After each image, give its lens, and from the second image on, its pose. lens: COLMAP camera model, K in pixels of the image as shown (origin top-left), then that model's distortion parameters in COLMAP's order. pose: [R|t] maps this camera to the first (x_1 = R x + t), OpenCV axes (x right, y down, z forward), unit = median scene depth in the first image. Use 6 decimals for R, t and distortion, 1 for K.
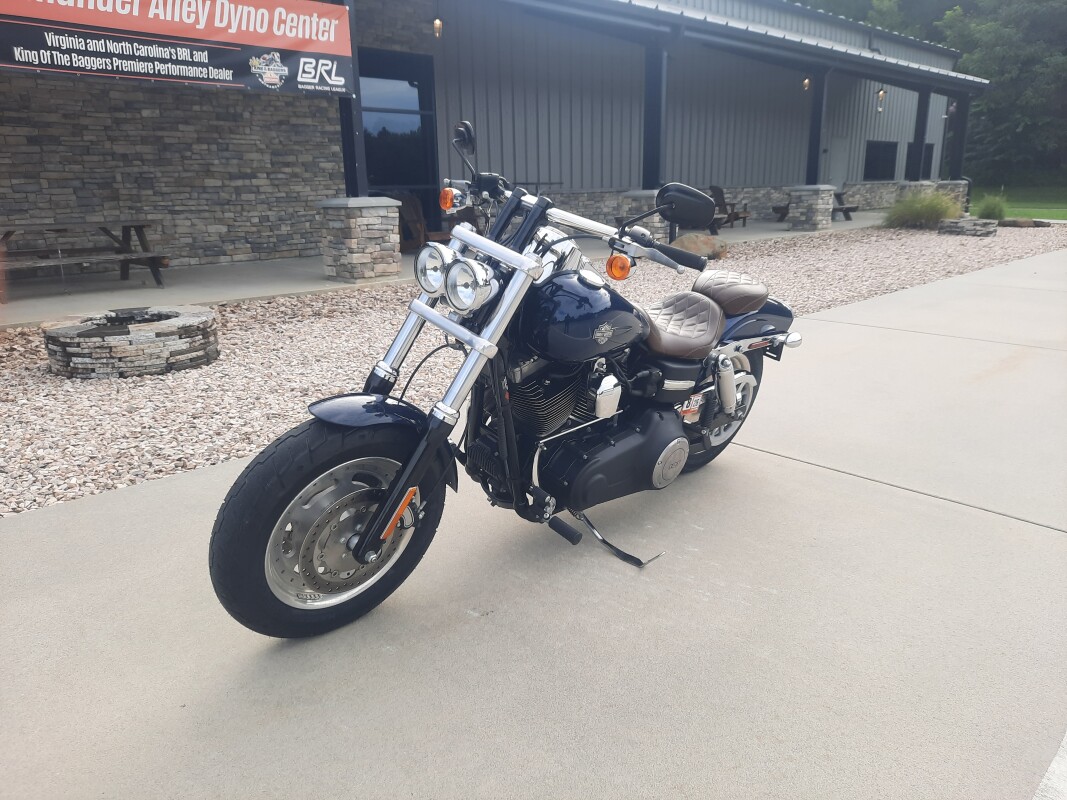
lens RADIAL K [[785.9, 0, 538.4], [0, 785.9, 404.9], [0, 0, 1]] dist [-0.000352, 0.012934]
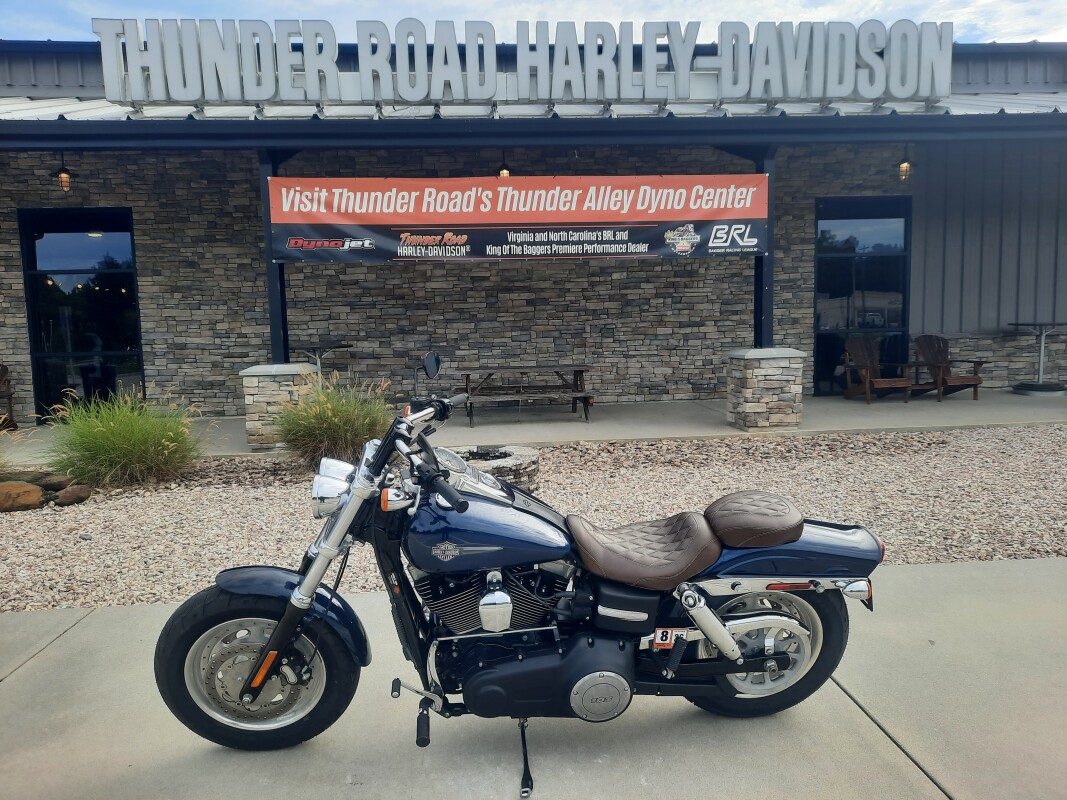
lens RADIAL K [[785.9, 0, 534.2], [0, 785.9, 400.0], [0, 0, 1]] dist [-0.000352, 0.012934]
pose [[0.765543, 0.055128, -0.641018, 0.205830], [-0.156019, 0.982491, -0.101832, -0.049404], [0.624181, 0.177967, 0.760740, 0.052643]]
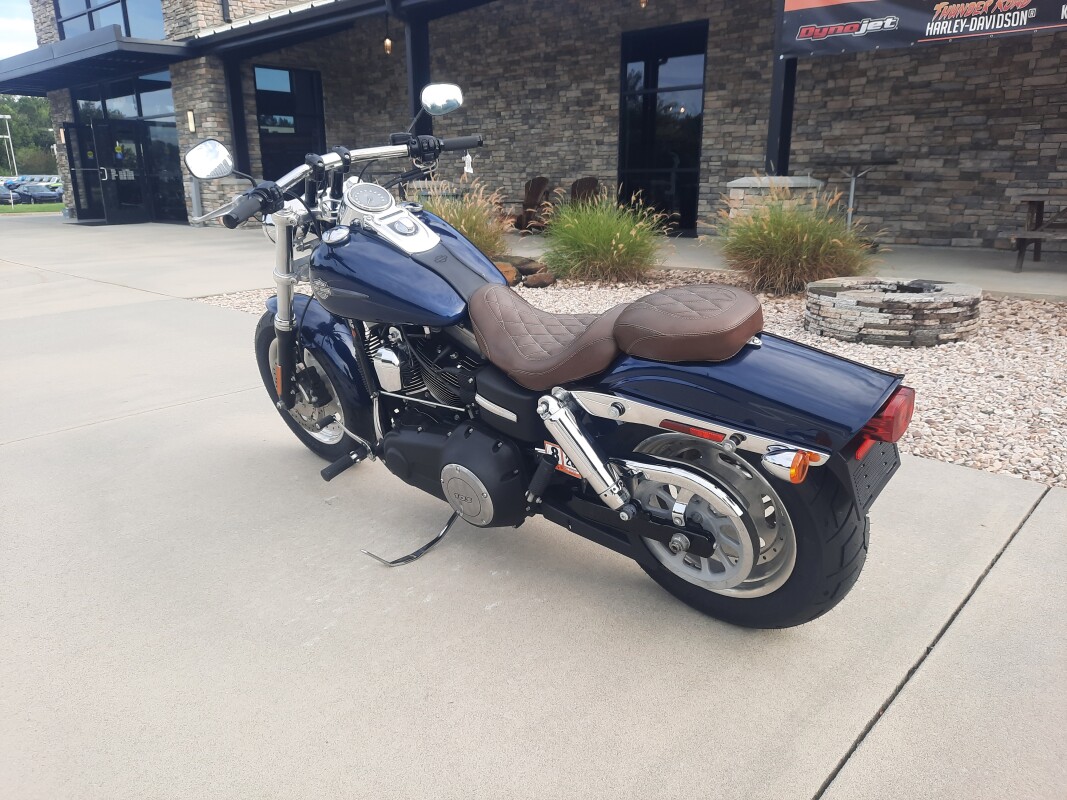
lens RADIAL K [[785.9, 0, 524.4], [0, 785.9, 407.1], [0, 0, 1]] dist [-0.000352, 0.012934]
pose [[0.035847, 0.292126, -0.955708, 0.268858], [-0.258451, 0.926498, 0.273504, -0.071451], [0.965359, 0.237199, 0.108713, 0.283448]]
